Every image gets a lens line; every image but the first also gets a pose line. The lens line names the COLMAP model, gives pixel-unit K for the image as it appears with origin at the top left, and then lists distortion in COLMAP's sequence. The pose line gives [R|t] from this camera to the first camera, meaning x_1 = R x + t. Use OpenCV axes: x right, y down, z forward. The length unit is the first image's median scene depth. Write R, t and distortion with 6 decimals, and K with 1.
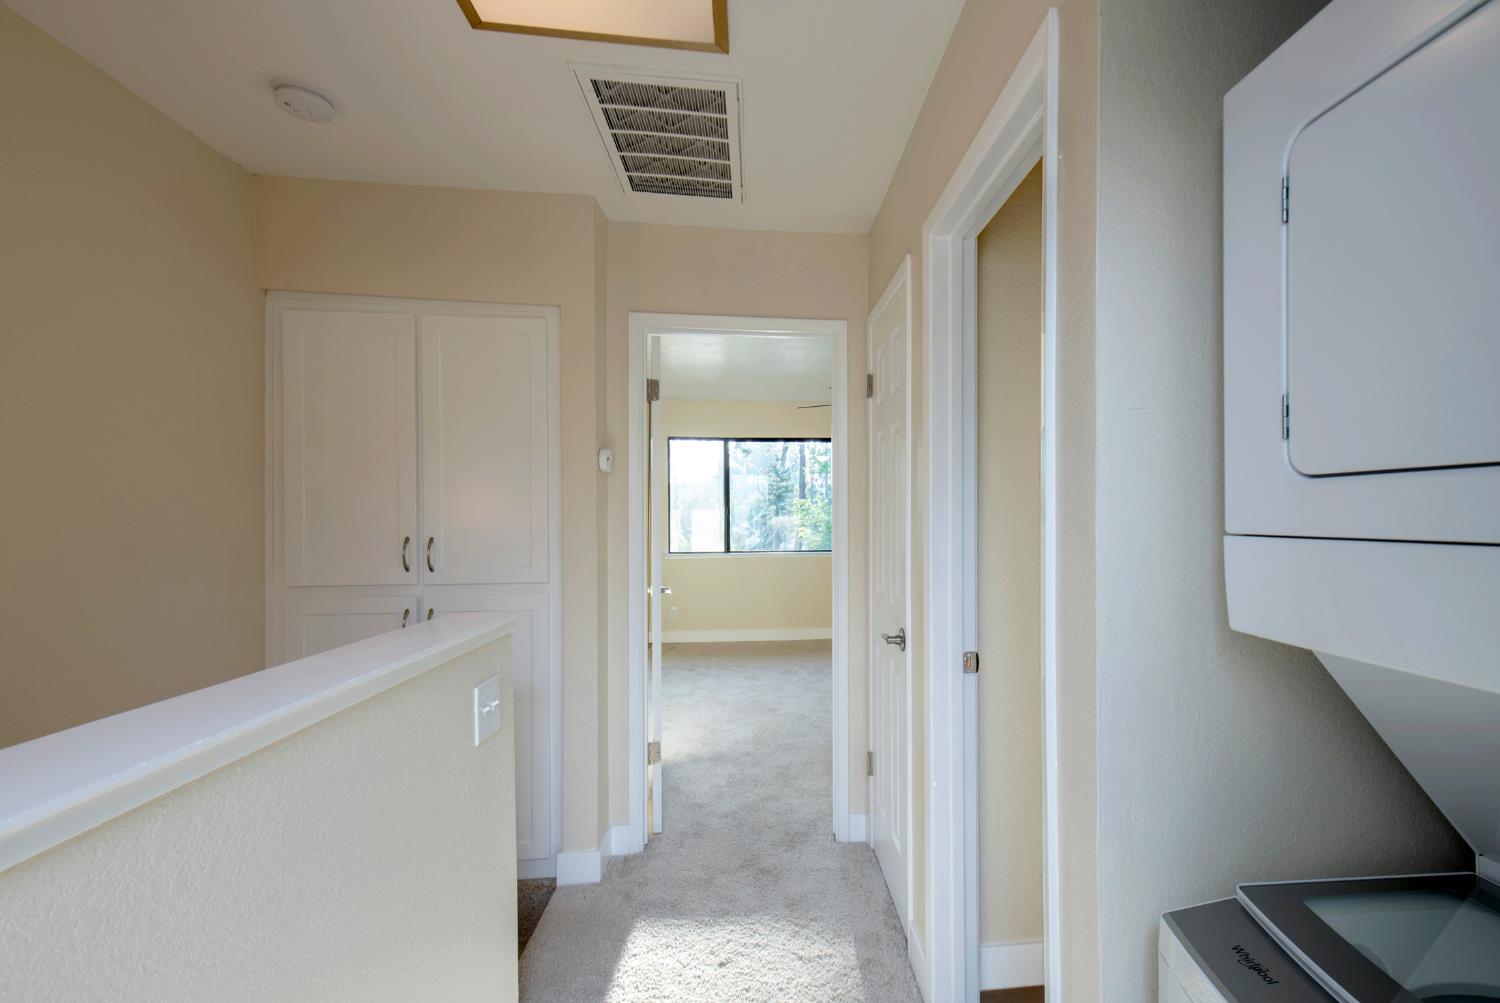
lens RADIAL K [[628.4, 0, 738.7], [0, 628.4, 505.6], [0, 0, 1]] dist [0.002035, -0.000046]
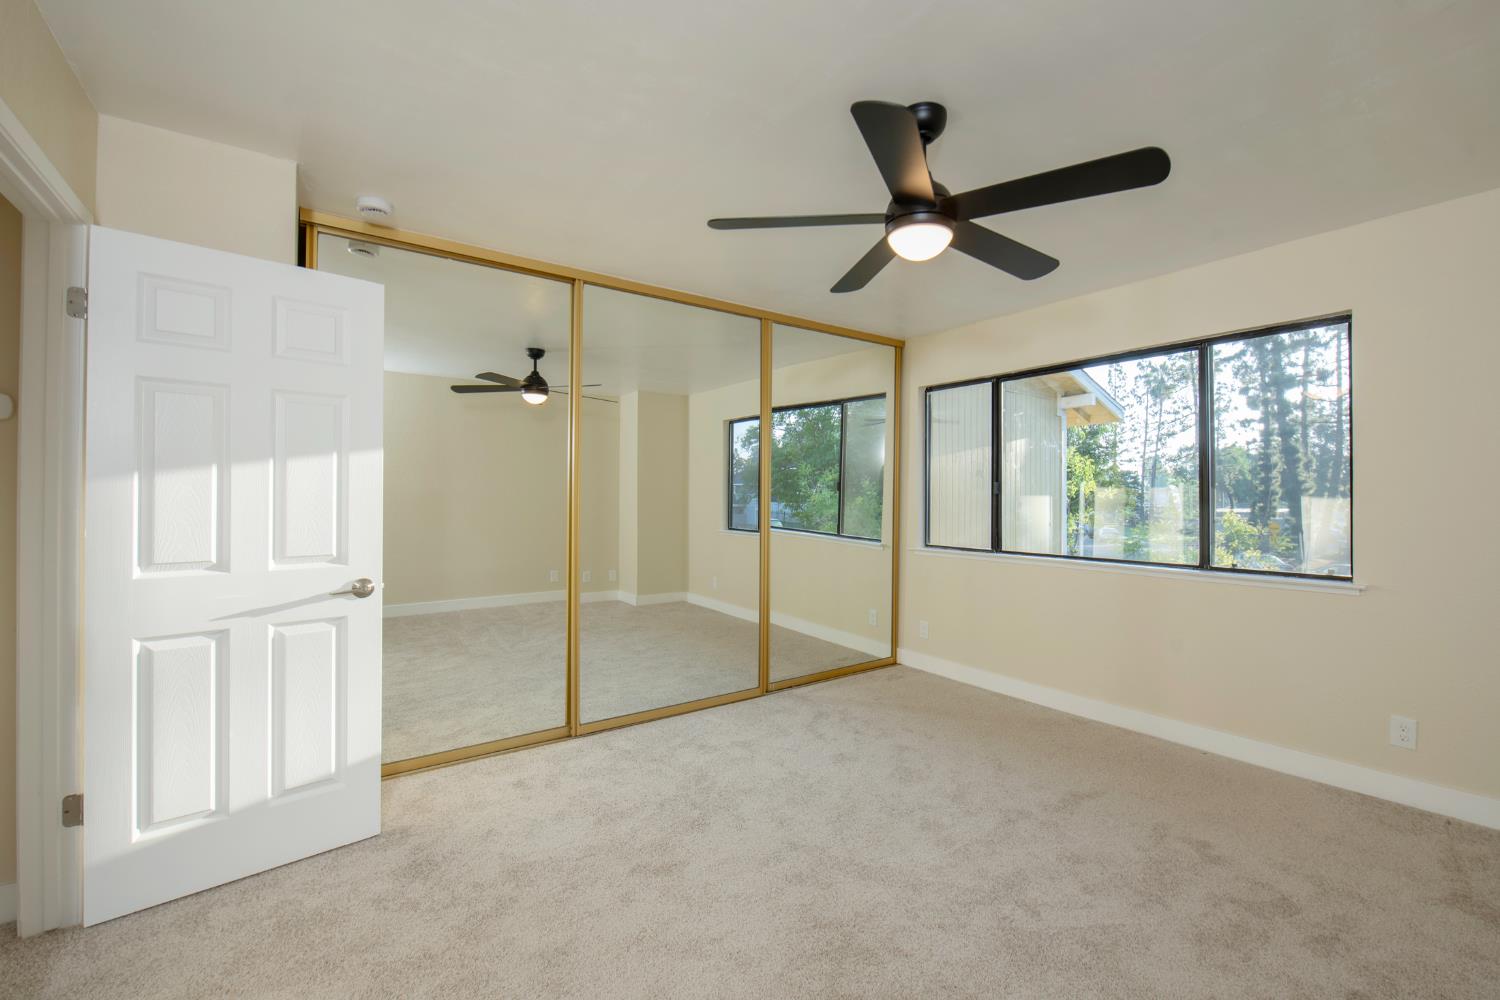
lens RADIAL K [[590.2, 0, 755.8], [0, 590.2, 485.5], [0, 0, 1]] dist [0.000448, 0.000034]
pose [[0.618503, -0.002832, -0.785777, 0.312622], [0.003712, 0.999993, -0.000682, 0.005115], [0.785774, -0.002495, 0.618509, 0.423138]]
